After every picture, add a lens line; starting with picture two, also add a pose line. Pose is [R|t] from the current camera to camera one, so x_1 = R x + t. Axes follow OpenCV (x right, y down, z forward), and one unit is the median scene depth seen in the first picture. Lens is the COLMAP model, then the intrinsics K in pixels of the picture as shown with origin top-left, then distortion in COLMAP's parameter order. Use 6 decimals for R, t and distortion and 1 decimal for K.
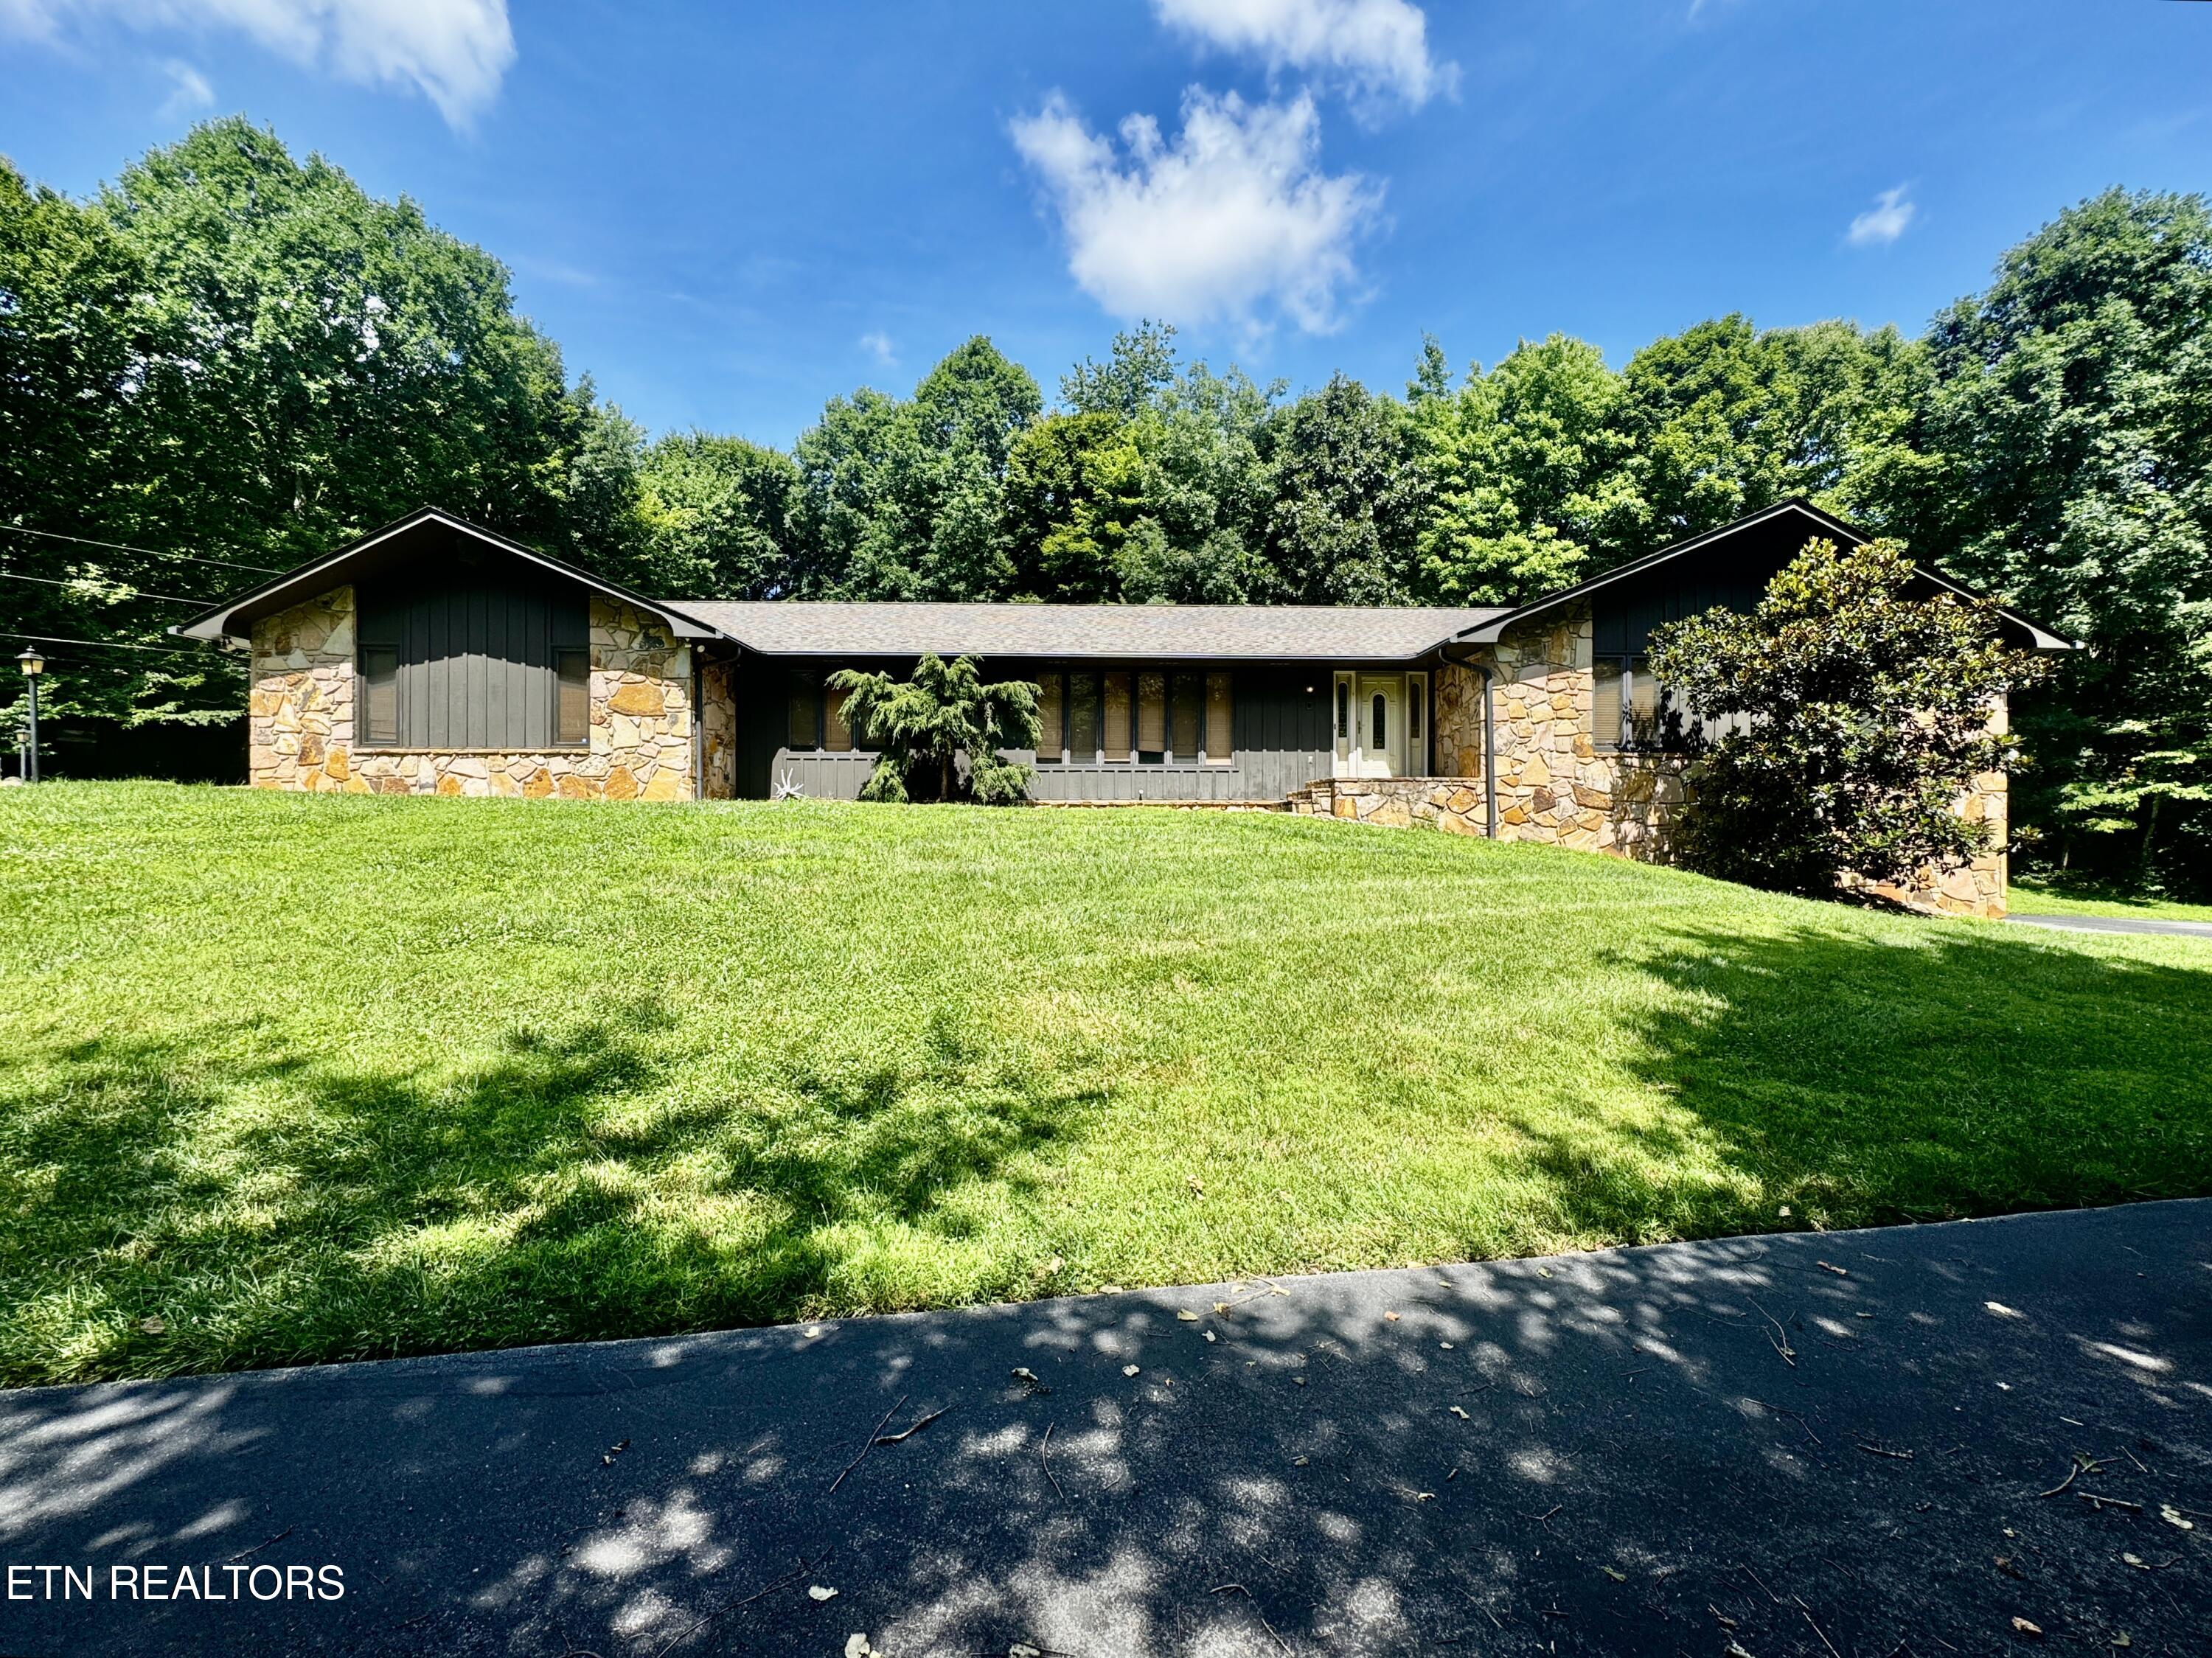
lens RADIAL K [[897.9, 0, 1114.5], [0, 897.9, 841.4], [0, 0, 1]] dist [-0.002434, 0.001532]
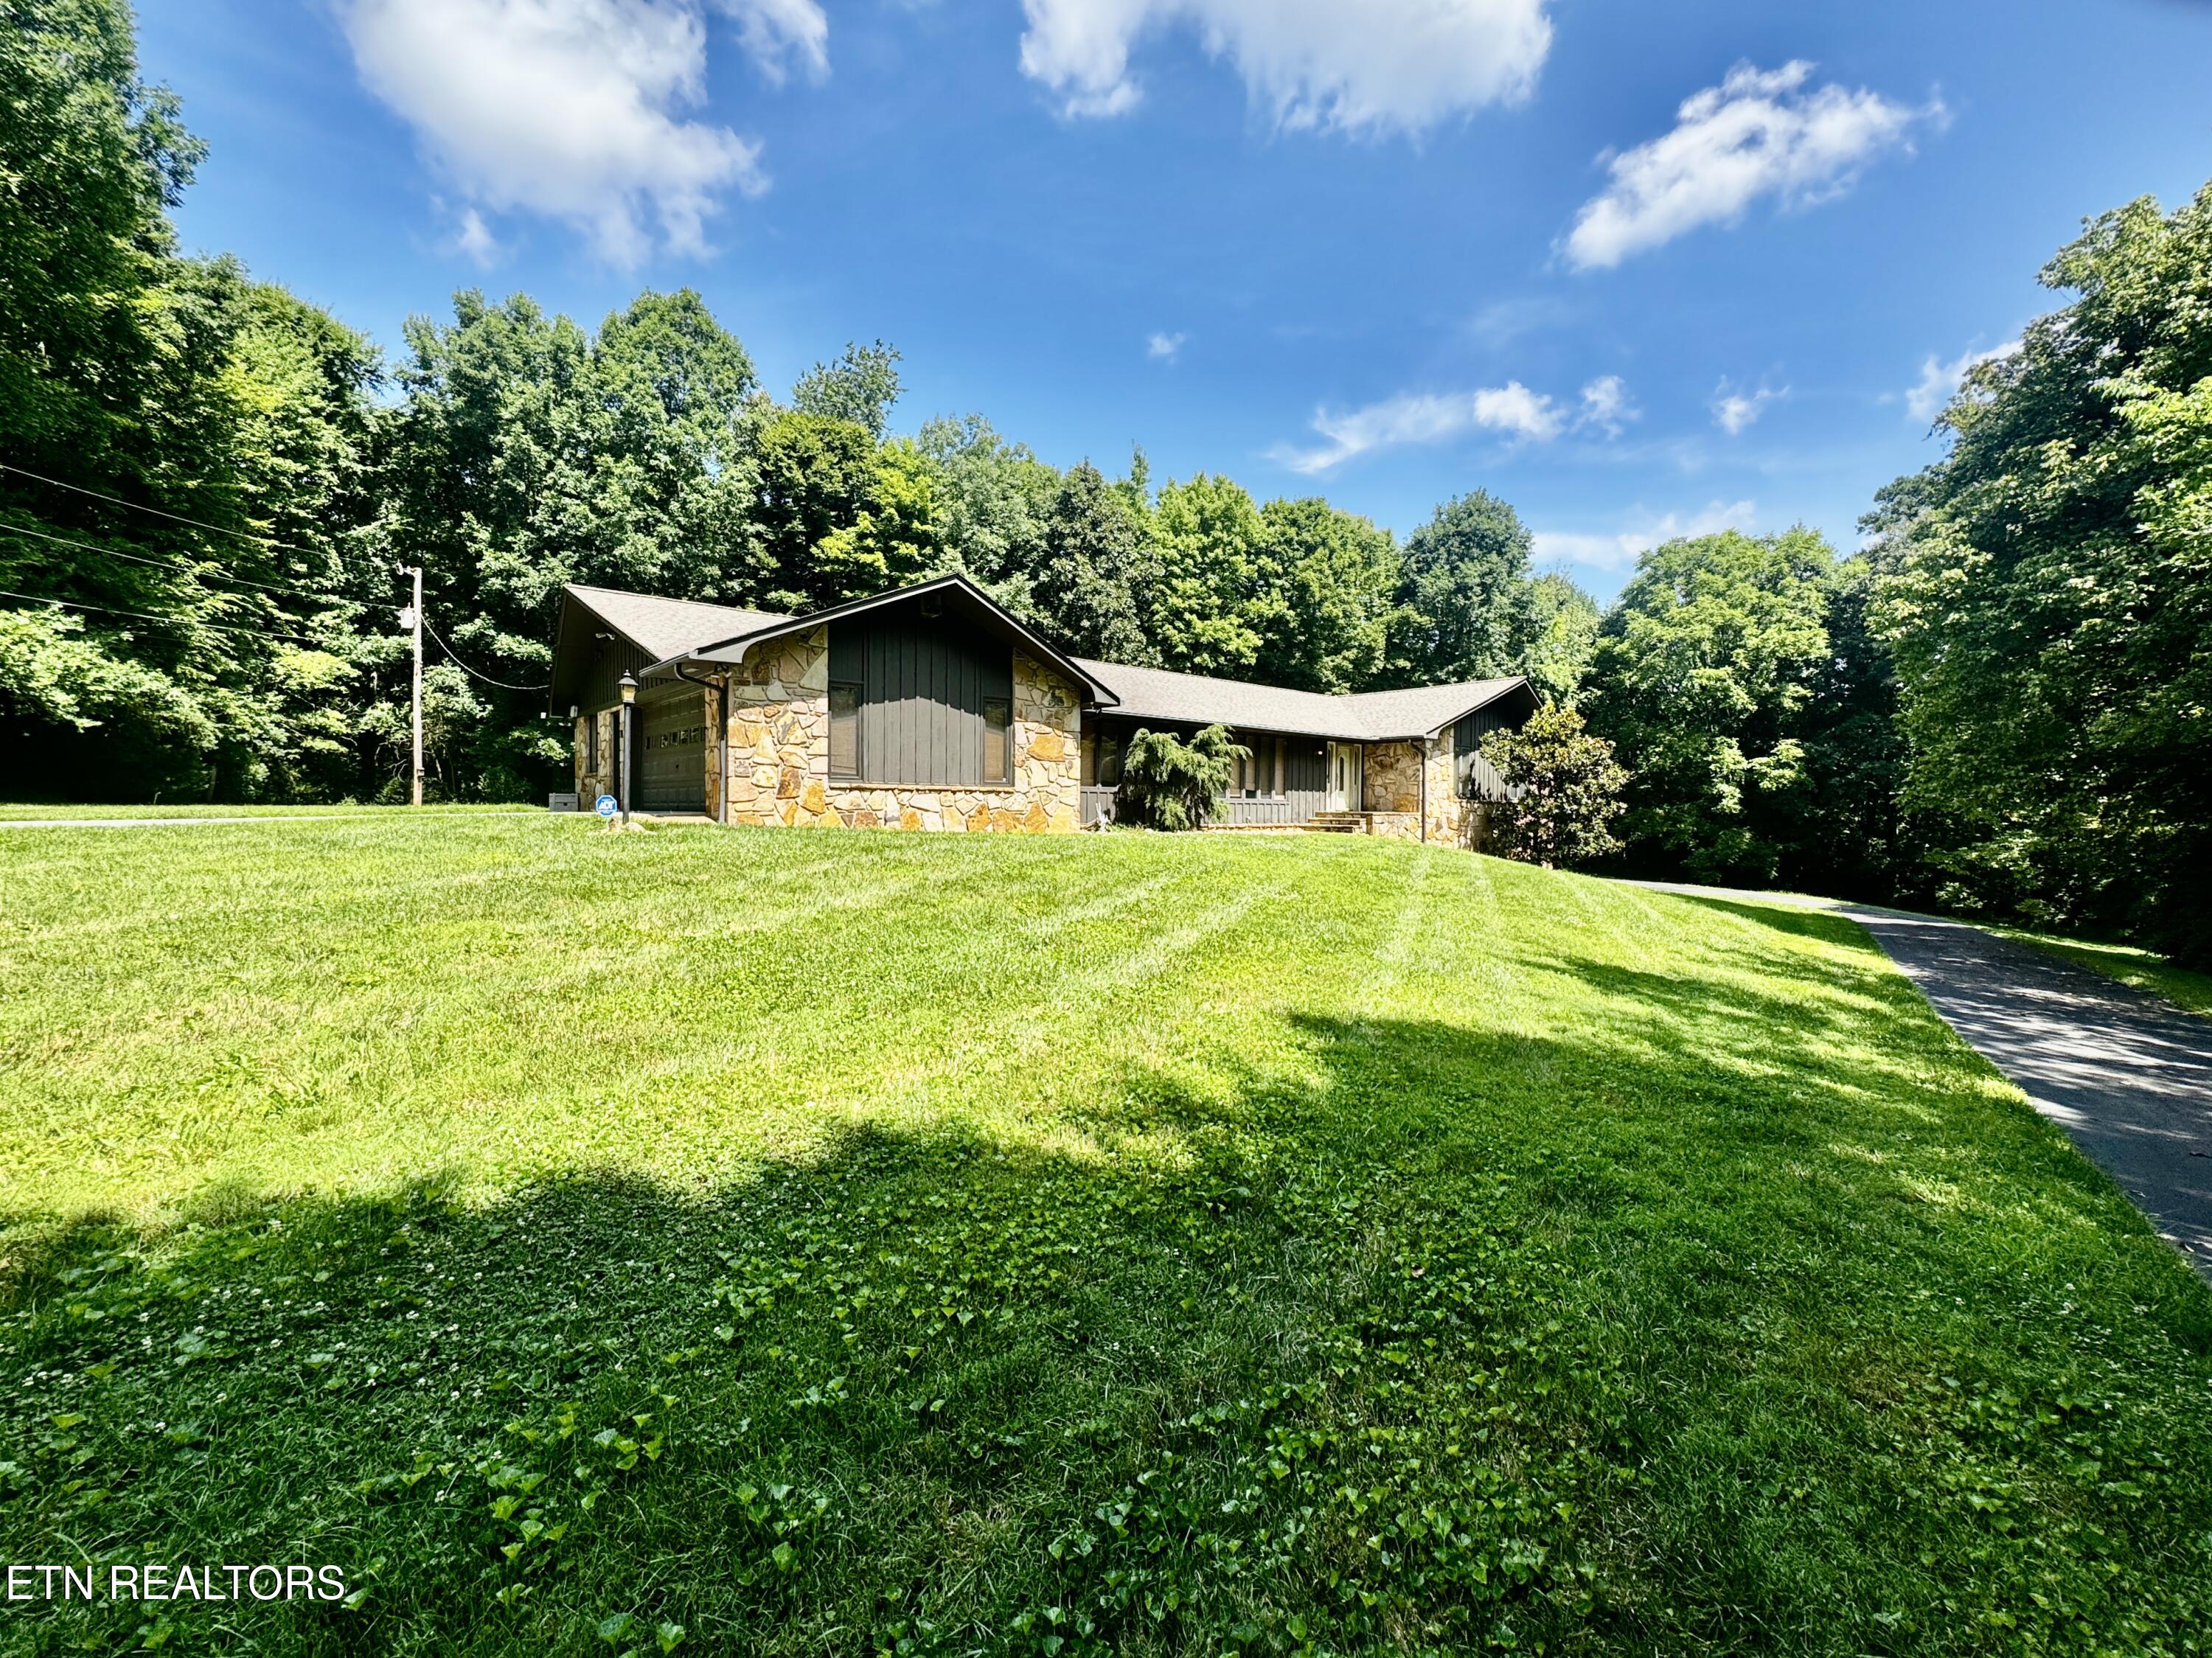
lens RADIAL K [[897.9, 0, 1100.2], [0, 897.9, 836.2], [0, 0, 1]] dist [-0.002434, 0.001532]
pose [[0.786285, -0.011463, 0.617758, -1.050427], [-0.000561, 0.999814, 0.019266, -0.053334], [-0.617864, -0.015495, 0.786132, 0.005944]]
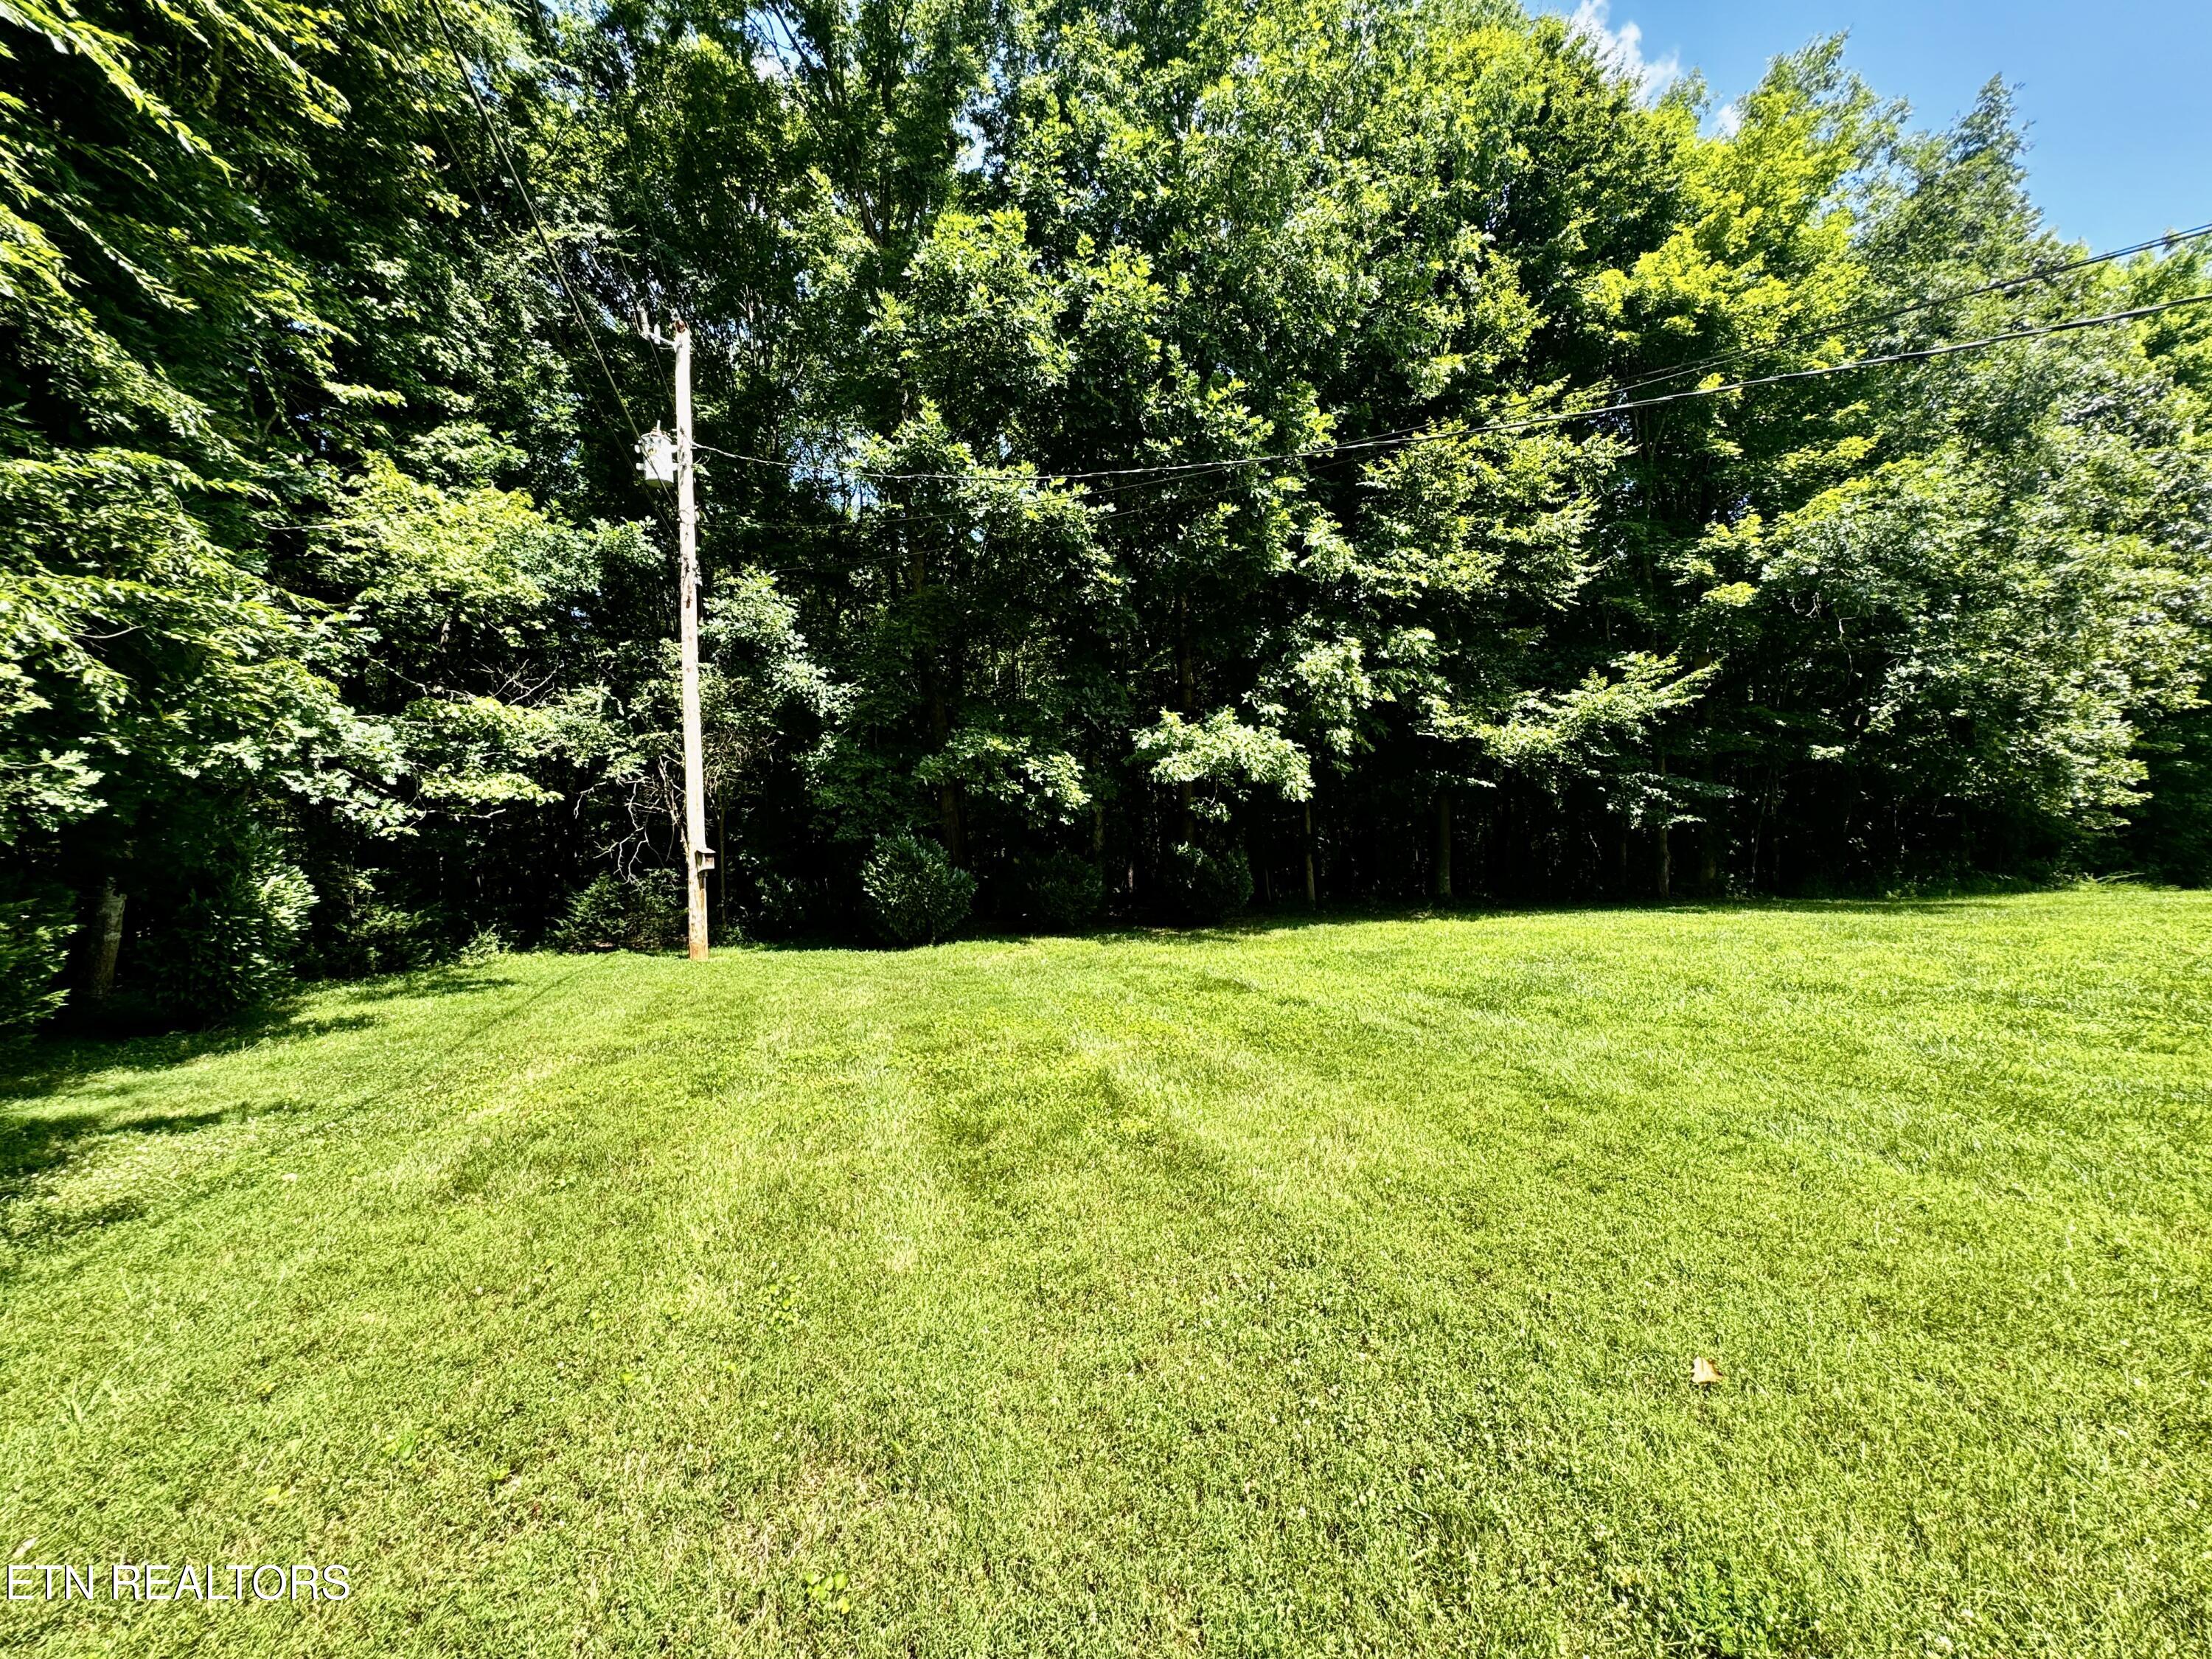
lens RADIAL K [[898.0, 0, 1106.9], [0, 898.0, 835.2], [0, 0, 1]] dist [-0.002434, 0.001532]
pose [[0.761342, -0.014914, 0.648179, -1.119362], [0.047077, 0.998368, -0.032324, -0.086461], [-0.646639, 0.055124, 0.760801, 0.667778]]
